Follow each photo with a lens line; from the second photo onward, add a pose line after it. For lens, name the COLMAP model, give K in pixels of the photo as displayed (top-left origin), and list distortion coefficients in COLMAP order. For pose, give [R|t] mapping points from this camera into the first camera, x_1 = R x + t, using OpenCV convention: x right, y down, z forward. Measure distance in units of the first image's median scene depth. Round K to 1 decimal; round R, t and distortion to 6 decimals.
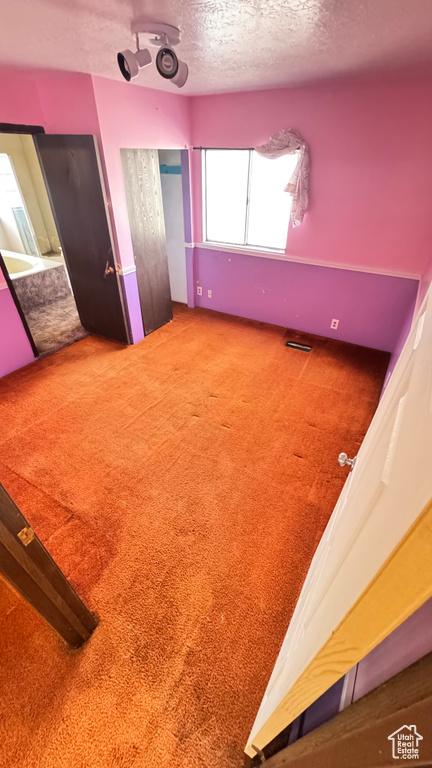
lens RADIAL K [[305.7, 0, 214.7], [0, 305.7, 384.5], [0, 0, 1]] dist [-0.003388, -0.000077]
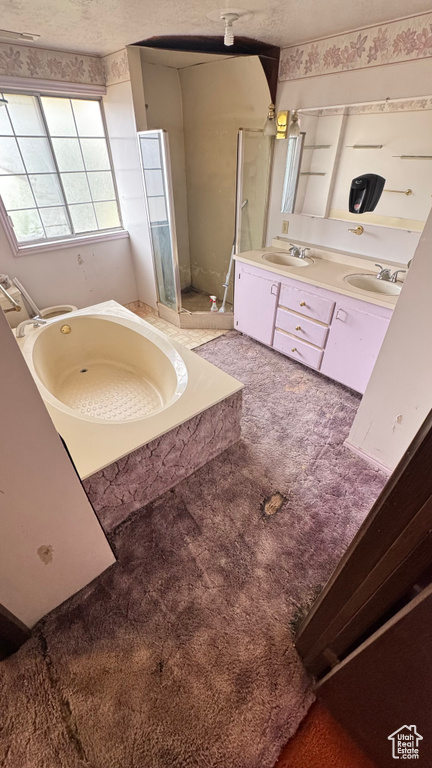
lens RADIAL K [[305.7, 0, 215.8], [0, 305.7, 384.5], [0, 0, 1]] dist [-0.003388, -0.000077]
pose [[0.949337, 0.199191, -0.243069, -0.352080], [-0.194143, 0.979950, 0.044803, -0.336288], [0.247119, 0.004656, 0.968974, 0.474709]]
